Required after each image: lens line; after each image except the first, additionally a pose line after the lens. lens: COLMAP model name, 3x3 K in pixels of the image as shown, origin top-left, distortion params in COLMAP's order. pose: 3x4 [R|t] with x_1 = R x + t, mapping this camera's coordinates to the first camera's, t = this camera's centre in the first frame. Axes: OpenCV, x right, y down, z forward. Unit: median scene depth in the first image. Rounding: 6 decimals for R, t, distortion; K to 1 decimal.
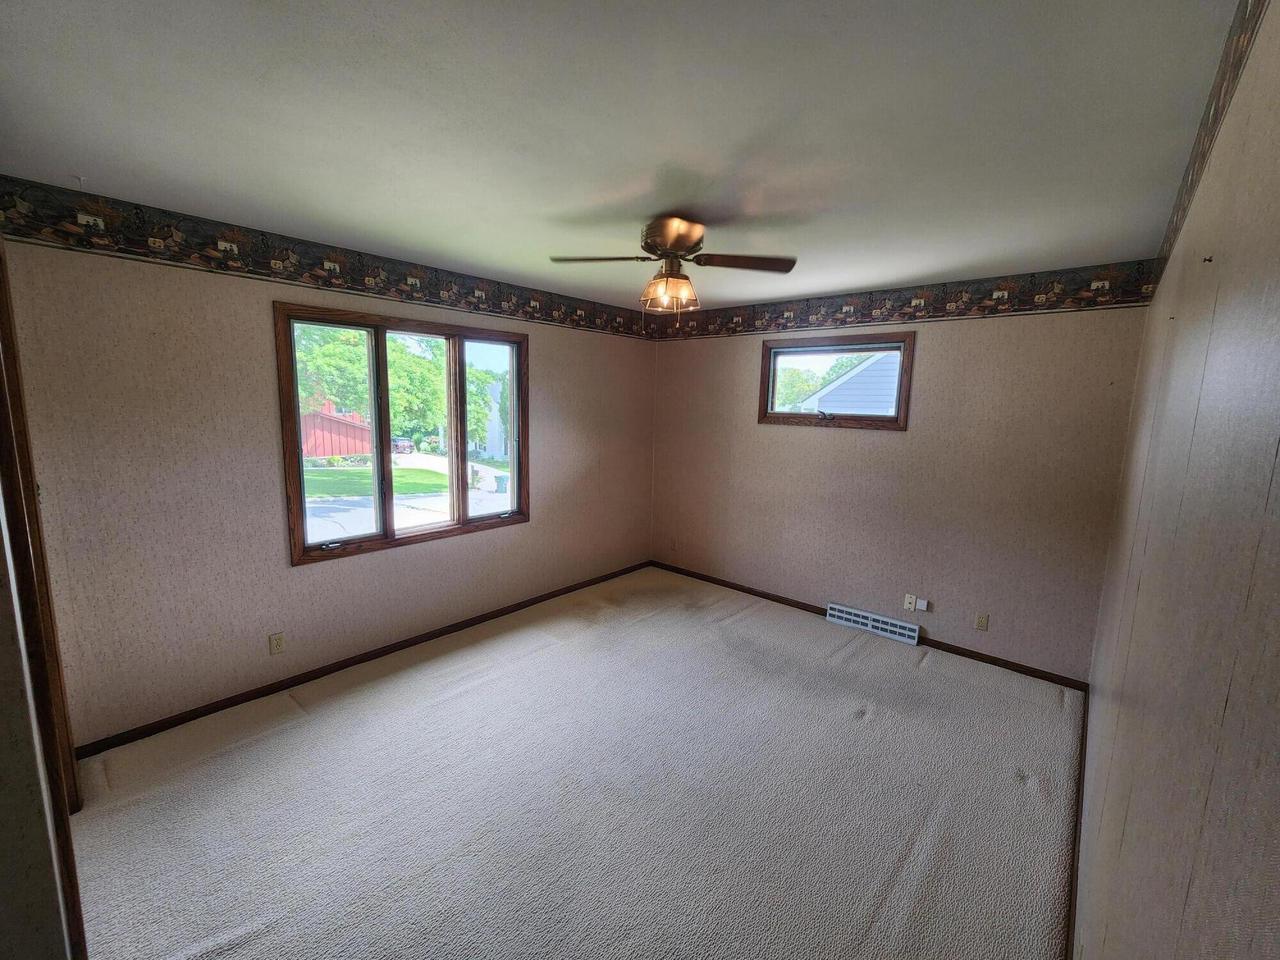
lens RADIAL K [[526.0, 0, 640.0], [0, 526.0, 478.0], [0, 0, 1]] dist [0.001678, -0.000510]
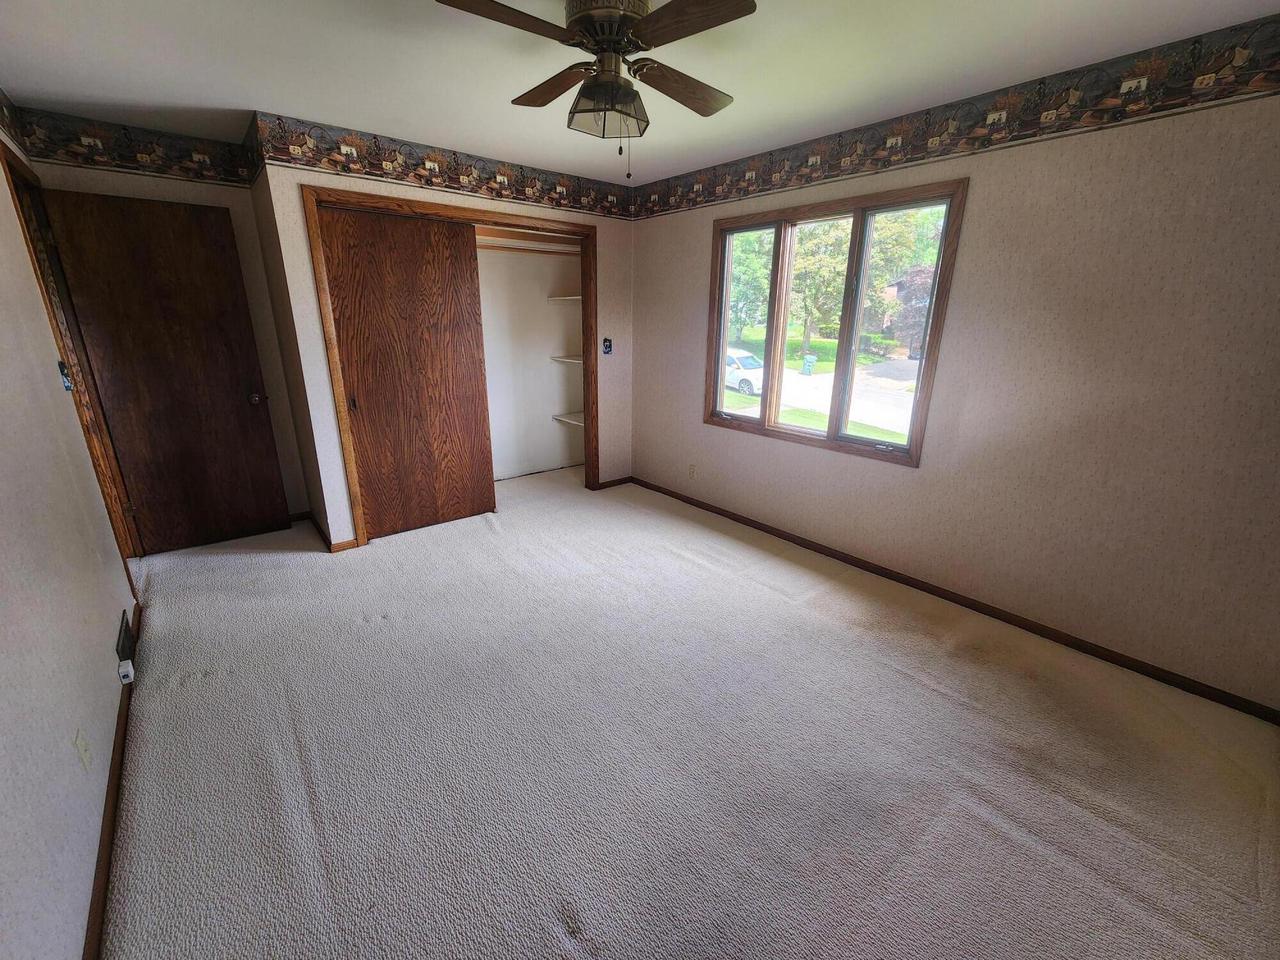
lens RADIAL K [[526.0, 0, 640.0], [0, 526.0, 478.0], [0, 0, 1]] dist [0.001678, -0.000510]
pose [[-0.149294, 0.270793, -0.950990, 0.575890], [-0.154756, 0.943517, 0.292960, -0.059718], [0.976607, 0.190909, -0.098955, 0.790994]]
